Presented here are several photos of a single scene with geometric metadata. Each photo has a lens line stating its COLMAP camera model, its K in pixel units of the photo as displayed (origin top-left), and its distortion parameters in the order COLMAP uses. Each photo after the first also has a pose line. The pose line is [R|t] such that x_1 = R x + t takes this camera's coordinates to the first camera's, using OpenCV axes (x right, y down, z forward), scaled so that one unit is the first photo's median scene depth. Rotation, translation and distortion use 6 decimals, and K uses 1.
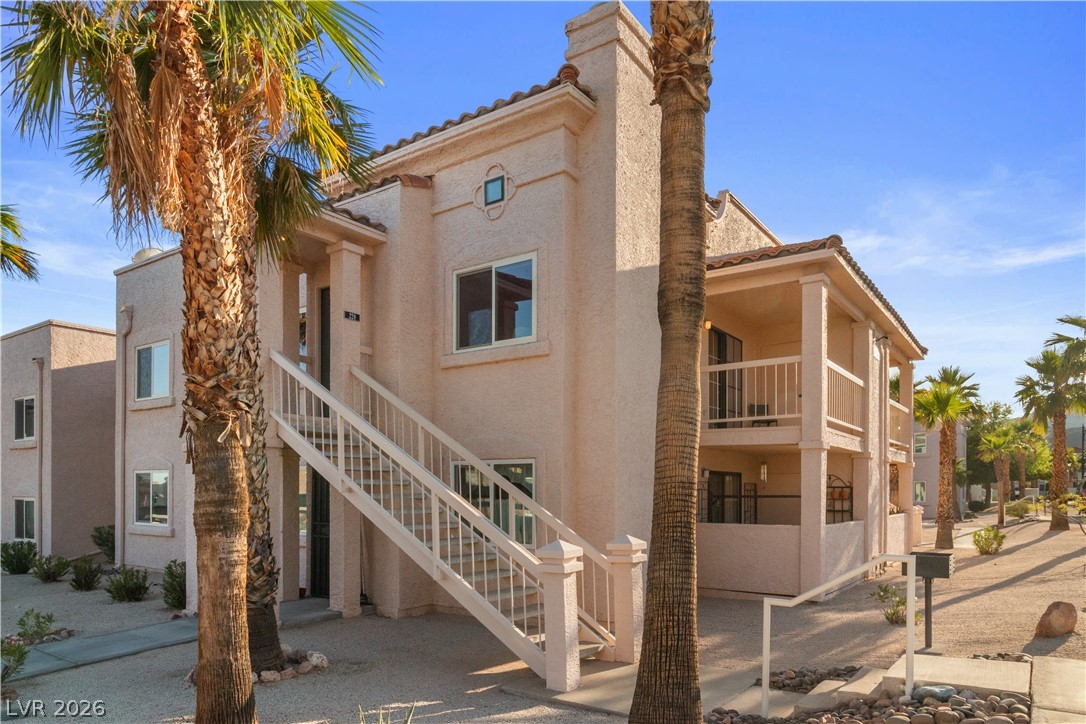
lens RADIAL K [[703.7, 0, 543.0], [0, 703.7, 362.0], [0, 0, 1]] dist [-0.004964, -0.003350]
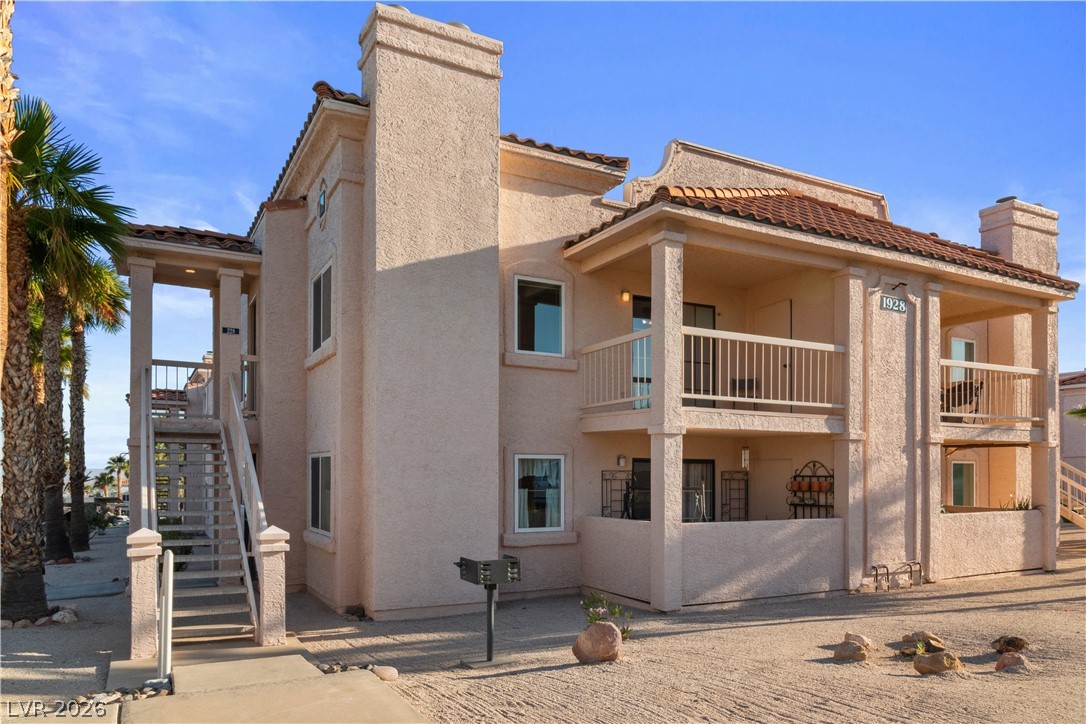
lens RADIAL K [[745.5, 0, 542.8], [0, 745.5, 332.0], [0, 0, 1]] dist [-0.002330, 0.002095]
pose [[0.893742, -0.084289, -0.440590, 0.791423], [0.081249, 0.996360, -0.025798, 0.011470], [0.441161, -0.012741, 0.897338, 0.129524]]
